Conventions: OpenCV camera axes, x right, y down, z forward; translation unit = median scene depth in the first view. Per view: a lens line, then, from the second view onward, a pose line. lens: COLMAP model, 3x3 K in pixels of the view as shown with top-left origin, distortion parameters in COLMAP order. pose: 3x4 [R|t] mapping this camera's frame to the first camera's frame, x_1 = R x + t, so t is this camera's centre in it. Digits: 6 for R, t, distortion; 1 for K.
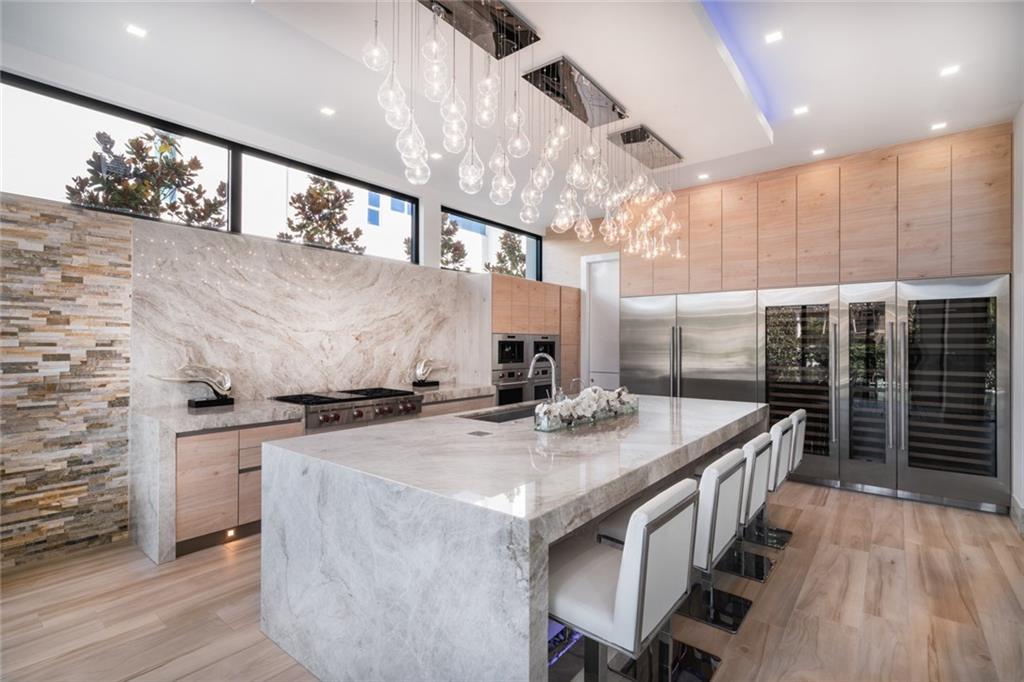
lens RADIAL K [[474.1, 0, 500.2], [0, 474.1, 340.6], [0, 0, 1]] dist [0.016085, 0.000739]
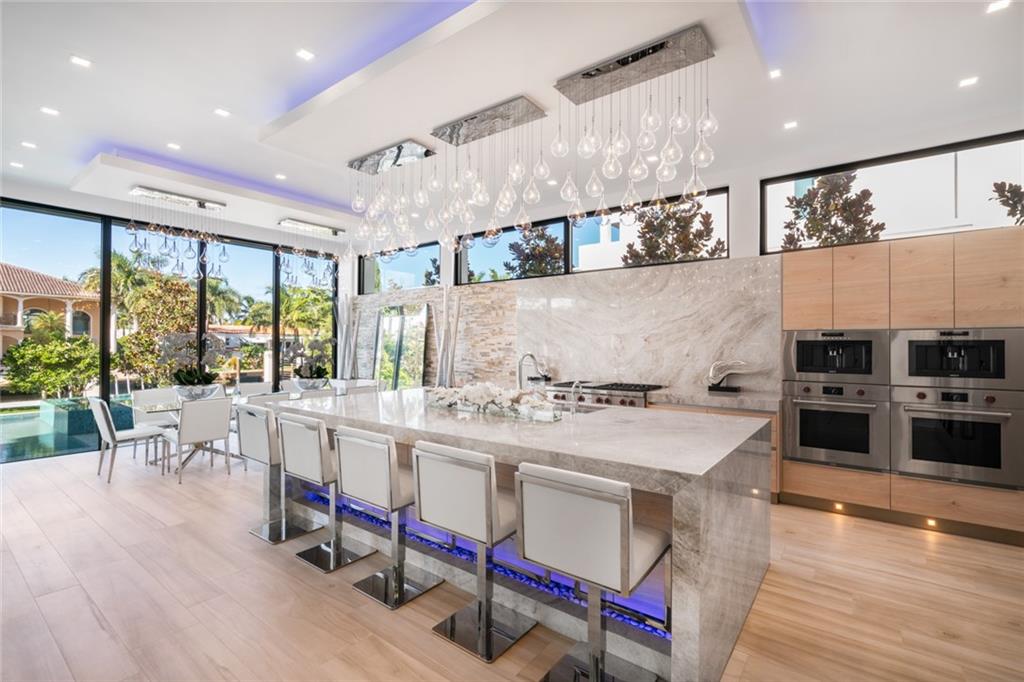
lens RADIAL K [[474.1, 0, 503.6], [0, 474.1, 340.6], [0, 0, 1]] dist [0.016085, 0.000739]
pose [[0.055970, -0.013925, -0.998335, 1.068034], [0.000024, 0.999903, -0.013946, 0.017061], [0.998432, 0.000757, 0.055965, 0.772310]]
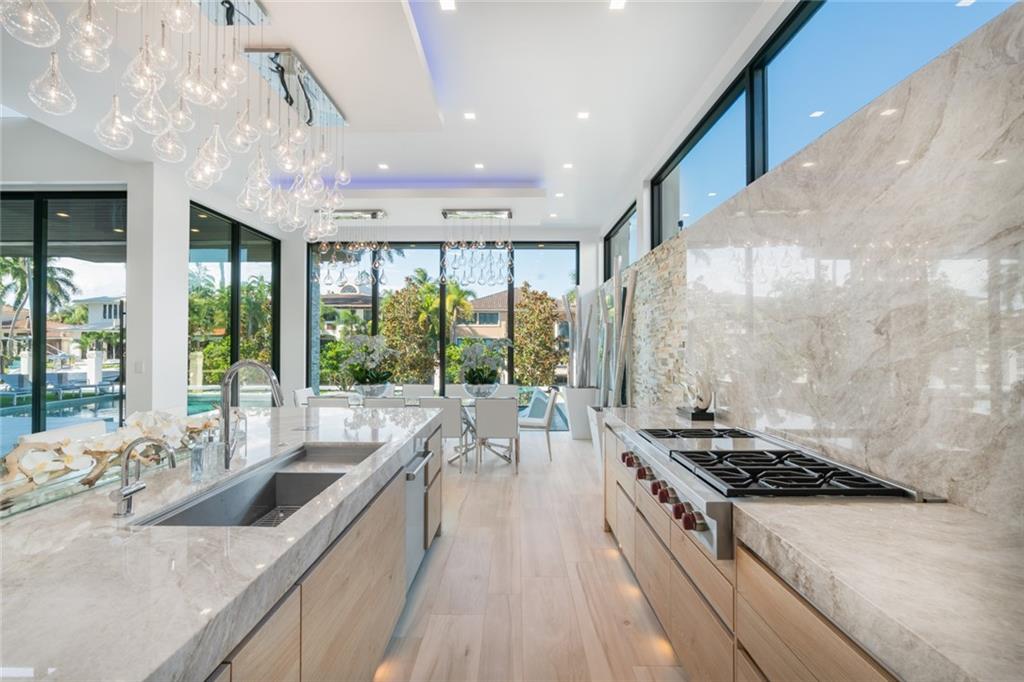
lens RADIAL K [[474.1, 0, 511.9], [0, 474.1, 340.3], [0, 0, 1]] dist [0.016085, 0.000739]
pose [[-0.765895, -0.007466, -0.642922, 0.184111], [0.001541, 0.999908, -0.013447, 0.009691], [0.642964, -0.011289, -0.765814, 1.427873]]
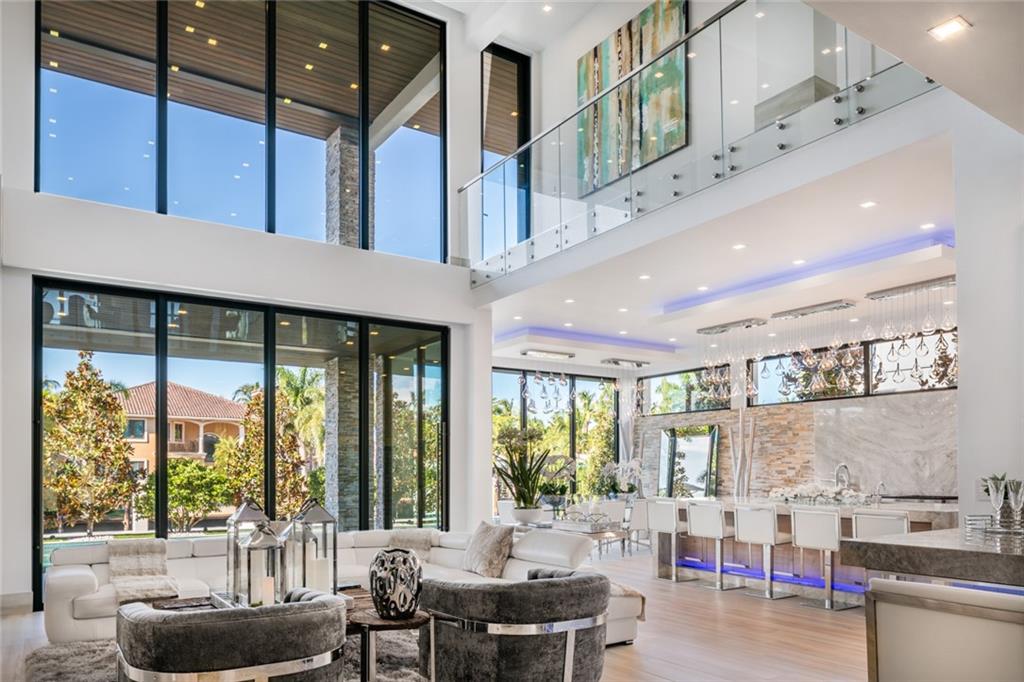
lens RADIAL K [[695.6, 0, 495.5], [0, 695.6, 470.2], [0, 0, 1]] dist [-0.020390, 0.004380]
pose [[-0.290009, -0.002348, -0.957021, 2.317157], [0.009471, 0.999941, -0.005323, 0.040907], [0.956977, -0.010608, -0.289969, 0.500759]]
